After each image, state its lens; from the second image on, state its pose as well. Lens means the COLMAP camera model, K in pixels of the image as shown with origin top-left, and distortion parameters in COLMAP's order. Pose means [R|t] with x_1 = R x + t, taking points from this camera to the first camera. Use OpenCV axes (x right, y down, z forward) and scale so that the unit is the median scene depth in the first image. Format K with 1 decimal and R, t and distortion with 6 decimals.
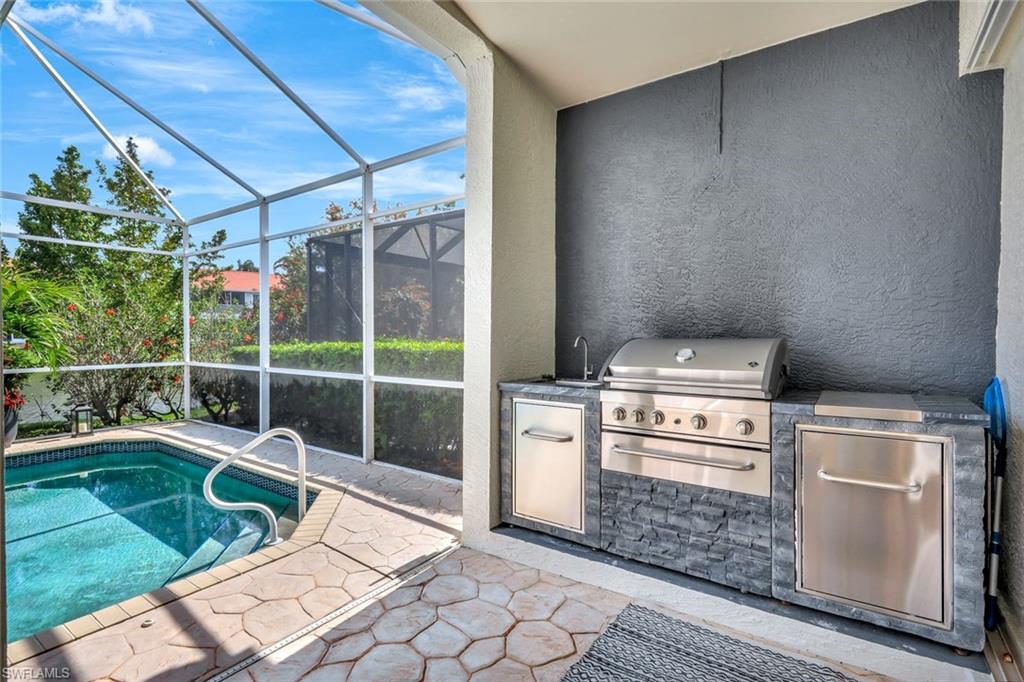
lens RADIAL K [[493.4, 0, 512.0], [0, 493.4, 341.0], [0, 0, 1]] dist [0.001401, 0.000187]
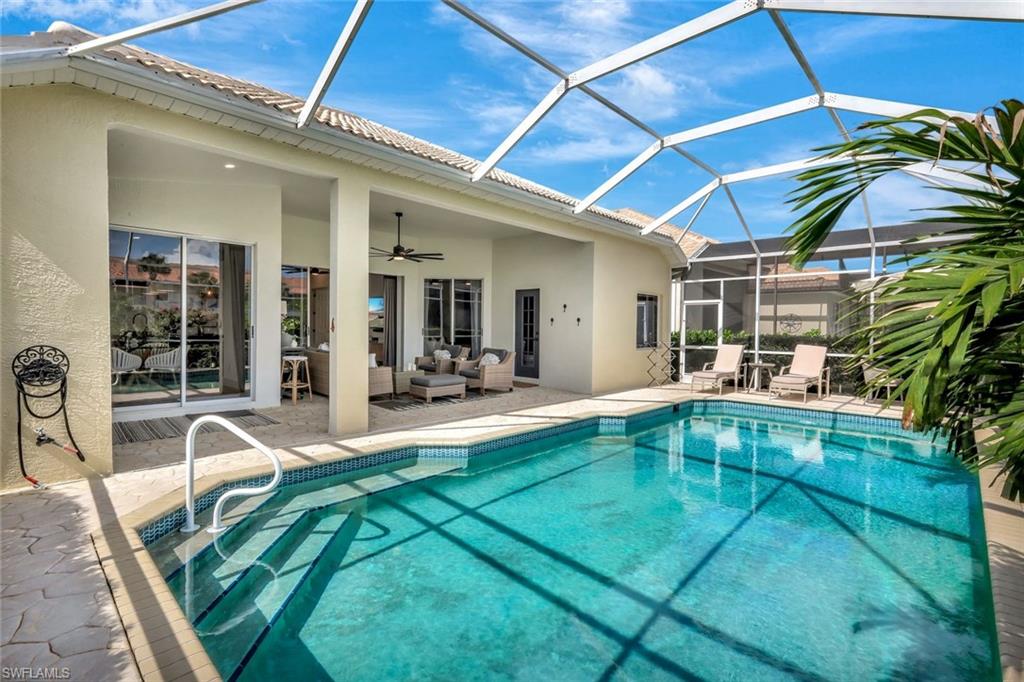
lens RADIAL K [[493.4, 0, 512.0], [0, 493.4, 341.0], [0, 0, 1]] dist [0.001401, 0.000187]
pose [[-0.986072, -0.016748, 0.165472, -0.872248], [-0.009975, 0.999081, 0.041682, -0.011989], [-0.166018, 0.039451, -0.985333, 1.334426]]
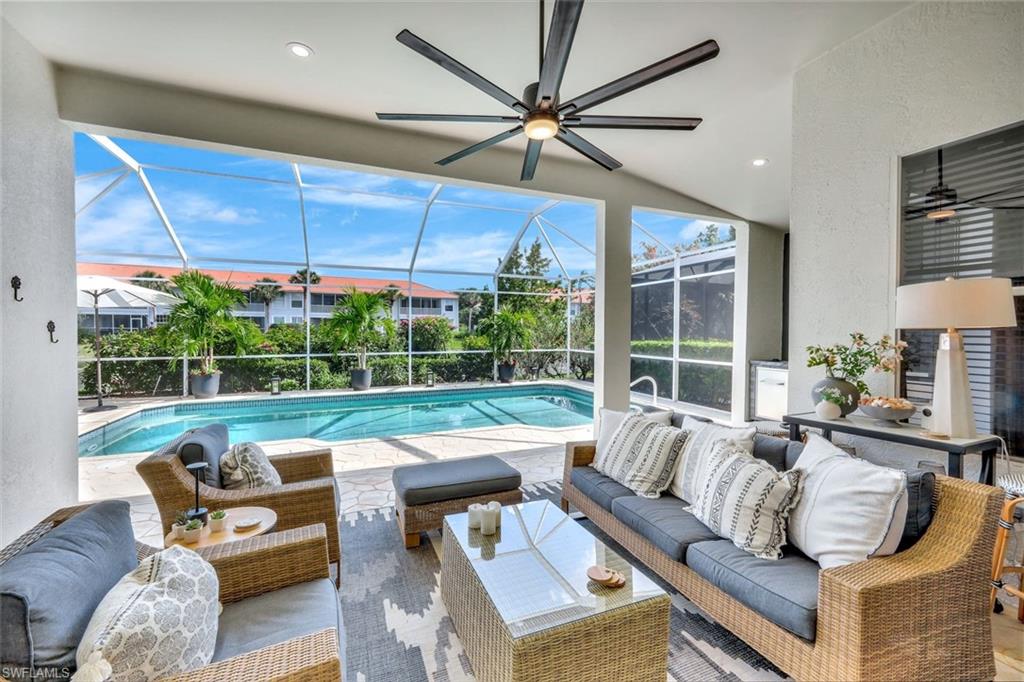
lens RADIAL K [[416.4, 0, 512.0], [0, 416.4, 341.0], [0, 0, 1]] dist [0.000204, 0.000012]
pose [[0.848928, 0.017518, -0.528218, 0.035262], [-0.012779, 0.999839, 0.012620, -0.012088], [0.528354, -0.003964, 0.849015, -0.780008]]
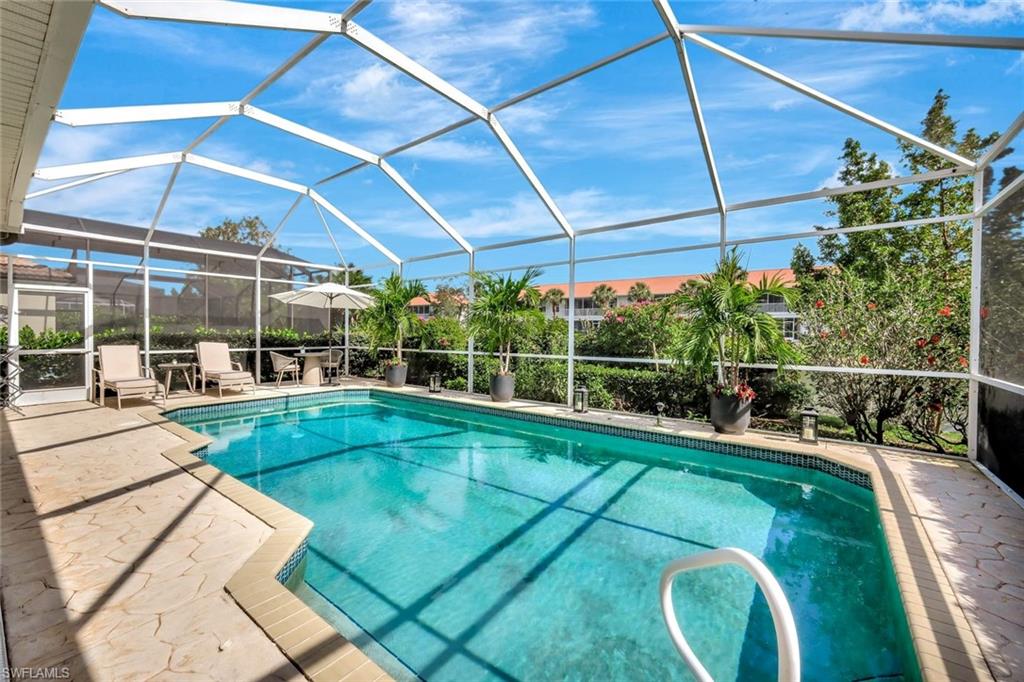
lens RADIAL K [[416.4, 0, 512.0], [0, 416.4, 341.0], [0, 0, 1]] dist [0.000204, 0.000012]
pose [[-0.051966, 0.017779, -0.998491, -0.086926], [-0.025956, 0.999480, 0.019148, 0.002301], [0.998311, 0.026912, -0.051478, 0.588096]]
